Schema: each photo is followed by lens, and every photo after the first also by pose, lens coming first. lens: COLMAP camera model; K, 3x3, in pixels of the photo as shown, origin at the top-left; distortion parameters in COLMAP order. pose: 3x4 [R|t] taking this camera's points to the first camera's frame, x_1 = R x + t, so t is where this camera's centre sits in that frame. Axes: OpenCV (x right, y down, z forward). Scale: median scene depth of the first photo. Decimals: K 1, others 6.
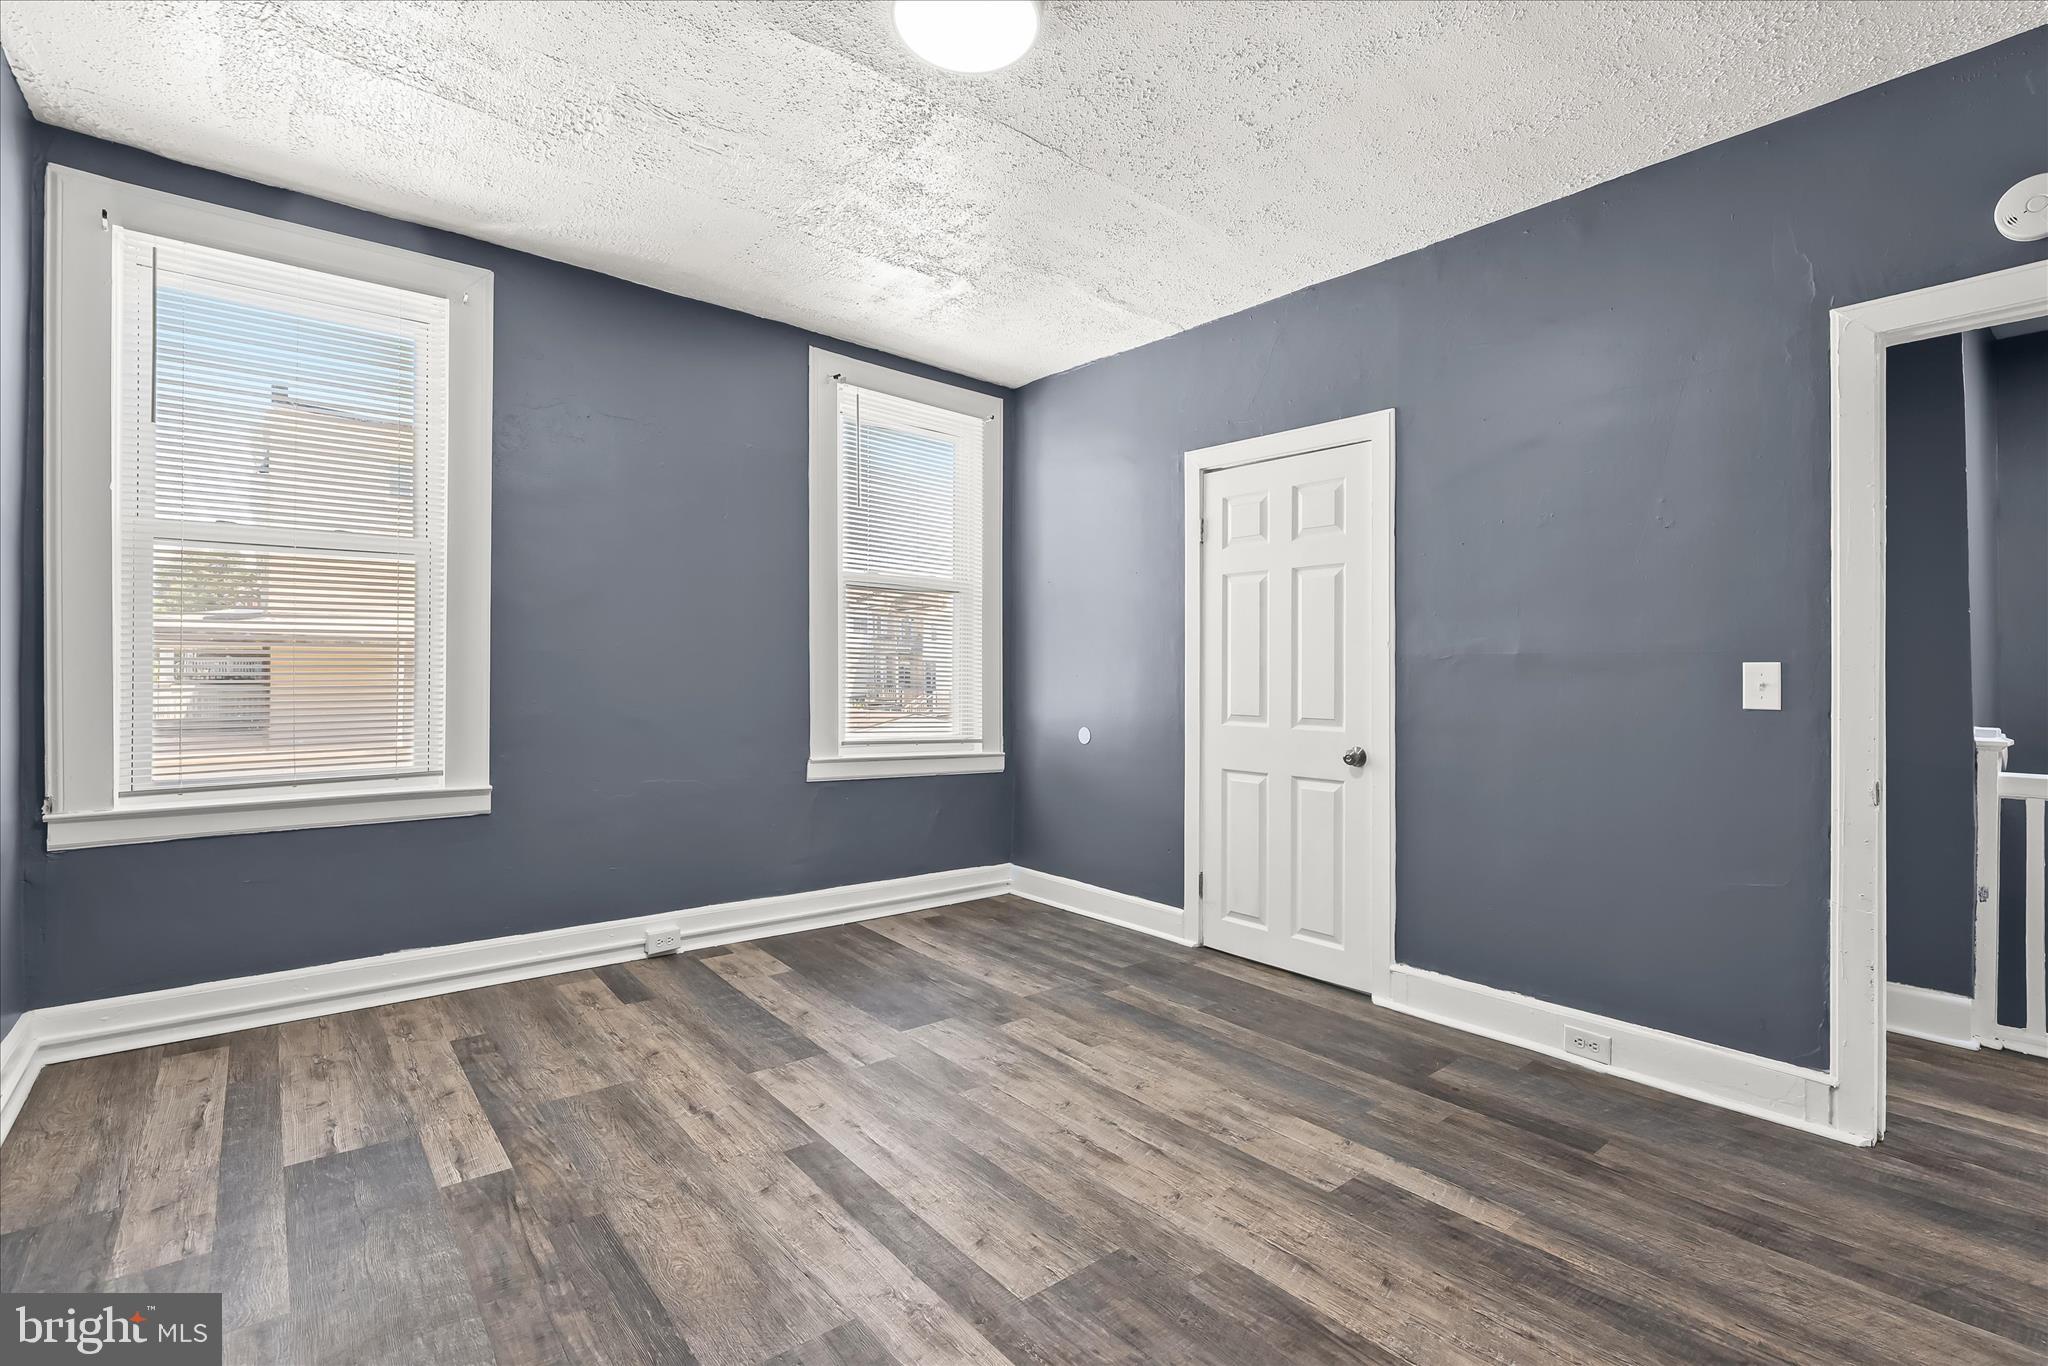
lens RADIAL K [[924.3, 0, 1020.2], [0, 924.3, 671.9], [0, 0, 1]] dist [-0.002799, -0.000277]
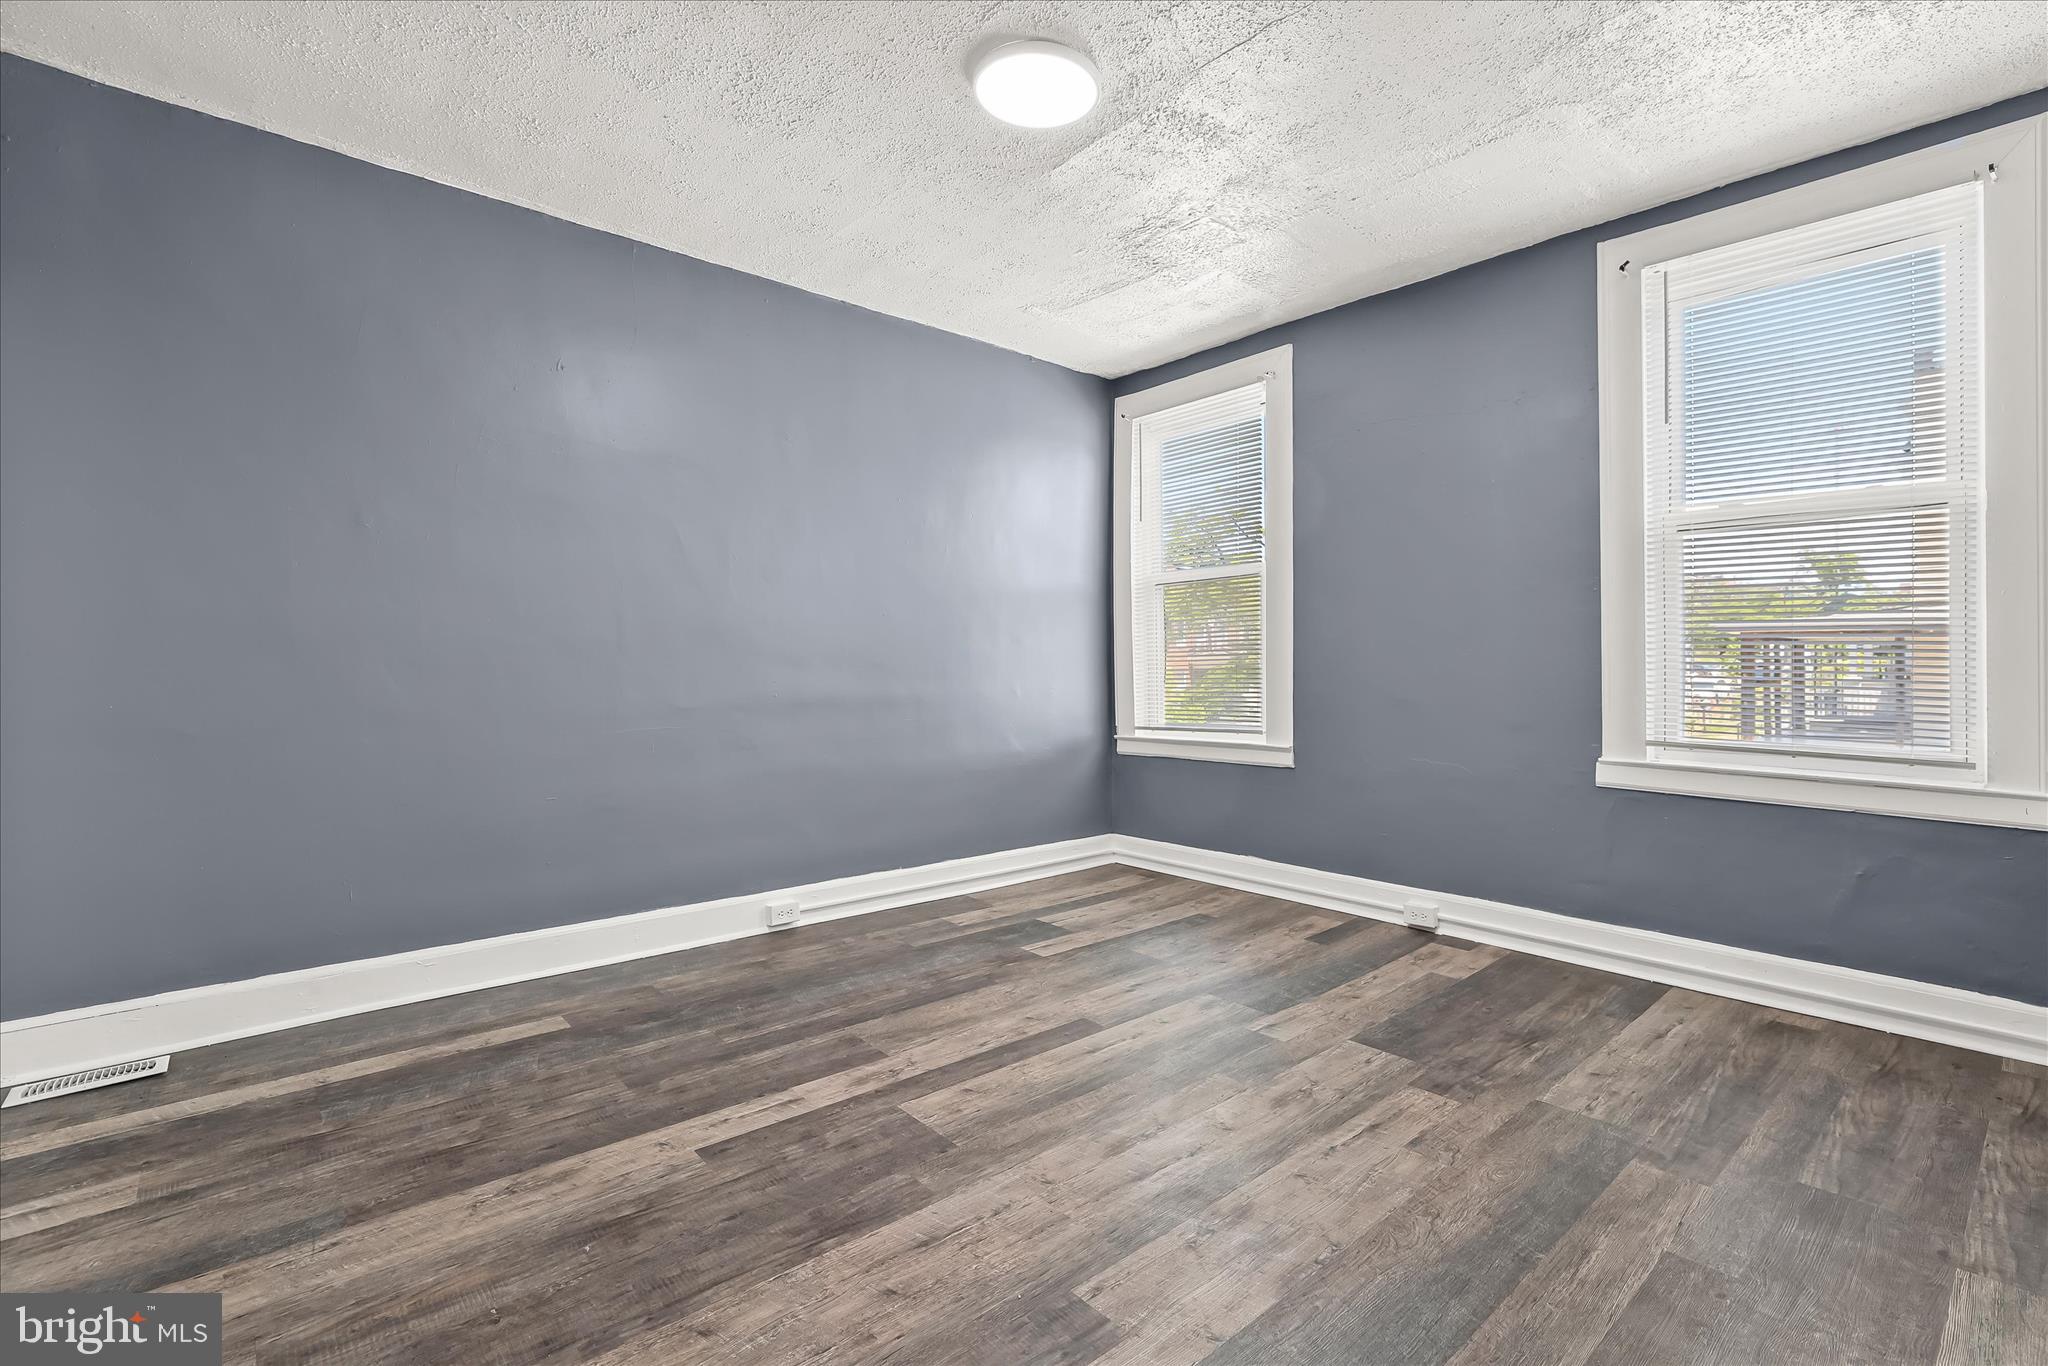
lens RADIAL K [[923.6, 0, 1018.9], [0, 923.6, 686.5], [0, 0, 1]] dist [-0.000542, -0.000108]
pose [[0.027708, 0.011802, -0.999546, 0.773816], [0.008307, 0.999893, 0.012036, 0.024597], [0.999582, -0.008637, 0.027607, 0.648766]]
